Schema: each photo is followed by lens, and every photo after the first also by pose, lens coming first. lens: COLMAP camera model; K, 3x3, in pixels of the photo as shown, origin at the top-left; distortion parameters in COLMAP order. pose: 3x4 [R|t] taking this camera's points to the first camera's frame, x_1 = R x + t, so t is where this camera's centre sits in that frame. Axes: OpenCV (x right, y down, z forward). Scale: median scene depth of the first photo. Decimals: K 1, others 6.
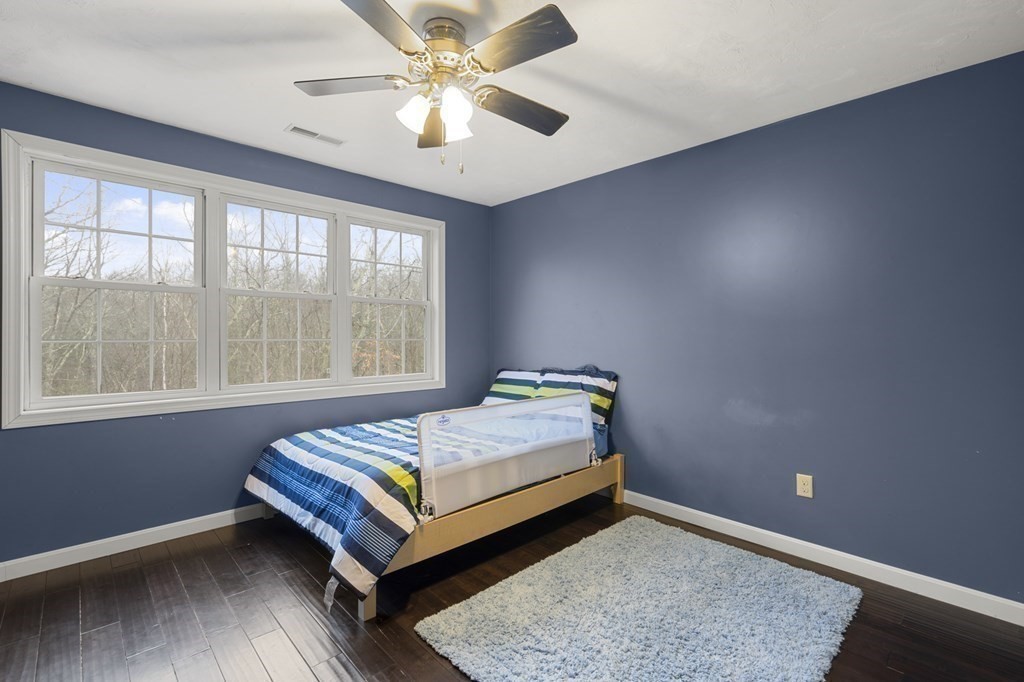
lens RADIAL K [[461.7, 0, 510.3], [0, 461.7, 338.8], [0, 0, 1]] dist [-0.001156, 0.000220]
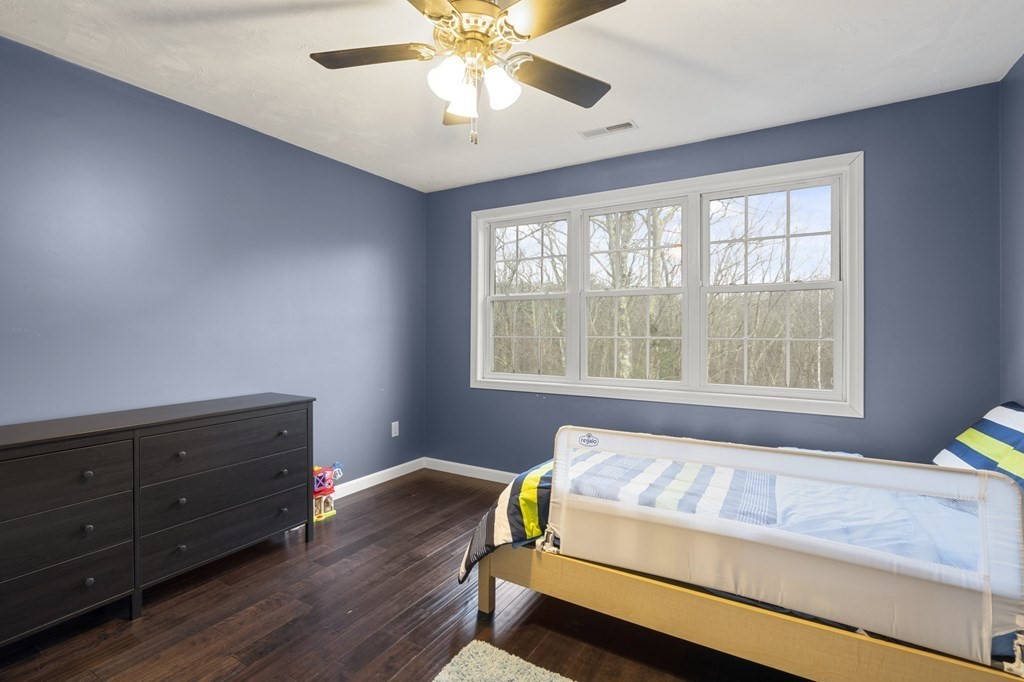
lens RADIAL K [[470.4, 0, 489.8], [0, 470.4, 327.3], [0, 0, 1]] dist [-0.000897, 0.000011]
pose [[0.251295, -0.010464, -0.967854, 0.452990], [-0.011381, 0.999840, -0.013765, -0.002739], [0.967844, 0.014474, 0.251136, 0.476970]]
